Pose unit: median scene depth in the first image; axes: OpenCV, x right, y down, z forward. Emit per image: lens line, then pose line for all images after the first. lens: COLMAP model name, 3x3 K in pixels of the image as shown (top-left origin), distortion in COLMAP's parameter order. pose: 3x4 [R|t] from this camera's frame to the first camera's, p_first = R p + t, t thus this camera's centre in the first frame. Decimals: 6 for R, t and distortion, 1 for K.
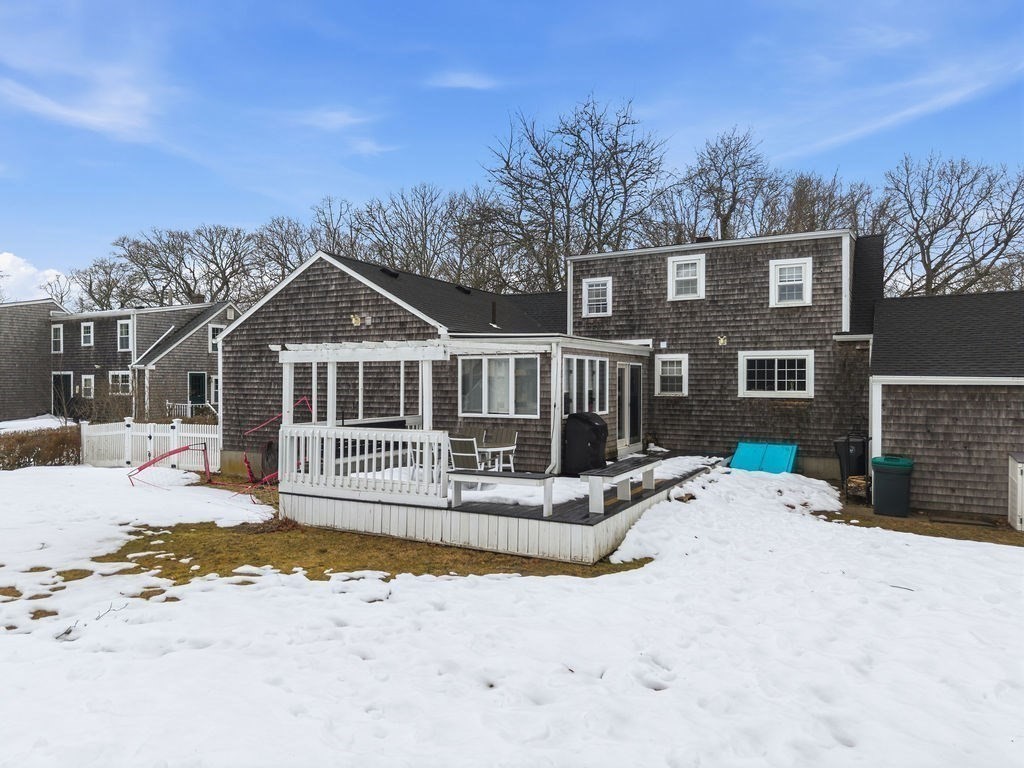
lens RADIAL K [[697.7, 0, 508.0], [0, 697.7, 385.6], [0, 0, 1]] dist [0.015457, -0.009237]
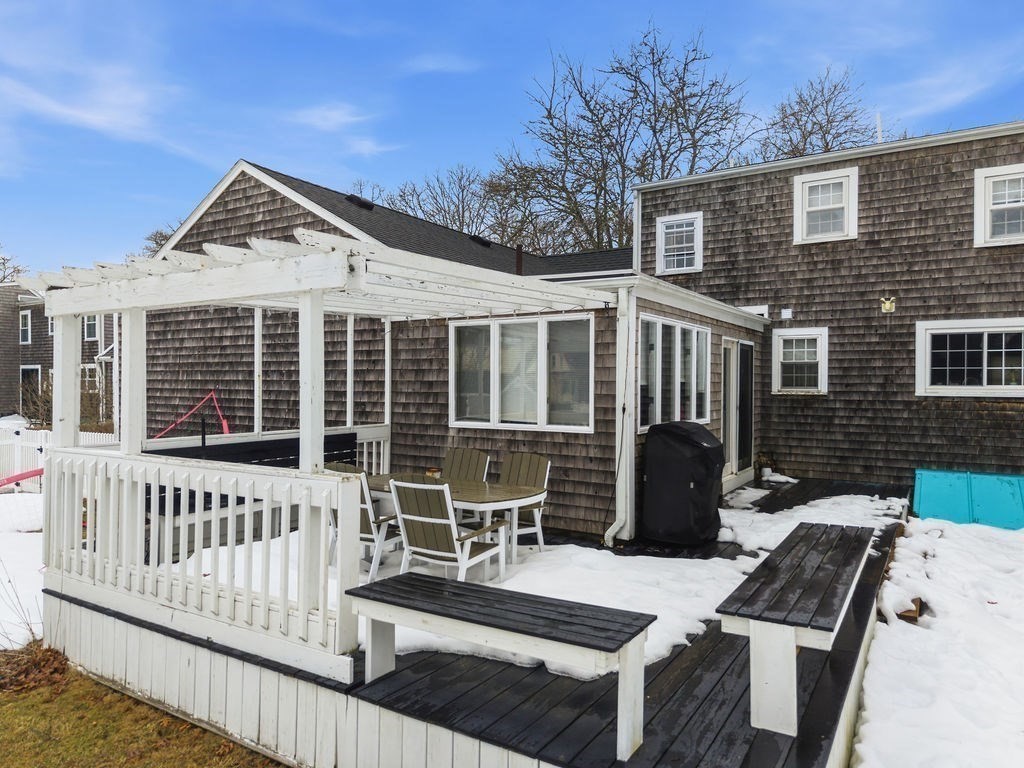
lens RADIAL K [[697.7, 0, 512.4], [0, 697.7, 382.7], [0, 0, 1]] dist [0.015457, -0.009237]
pose [[0.998197, 0.002545, -0.059970, 0.011731], [-0.002896, 0.999979, -0.005778, 0.009403], [0.059954, 0.005941, 0.998183, 0.363682]]
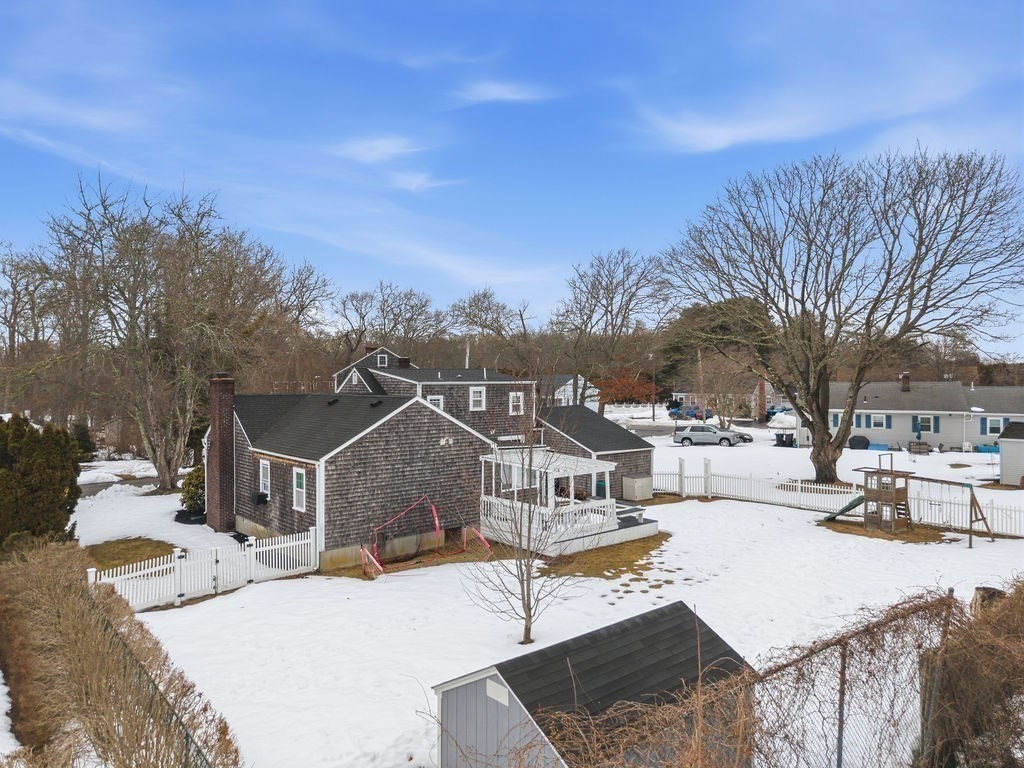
lens RADIAL K [[697.7, 0, 508.1], [0, 697.7, 381.8], [0, 0, 1]] dist [0.015457, -0.009237]
pose [[0.355624, -0.008862, 0.934587, -1.494260], [0.012727, 0.999908, 0.004639, -0.213813], [-0.934542, 0.010245, 0.355704, 0.273029]]
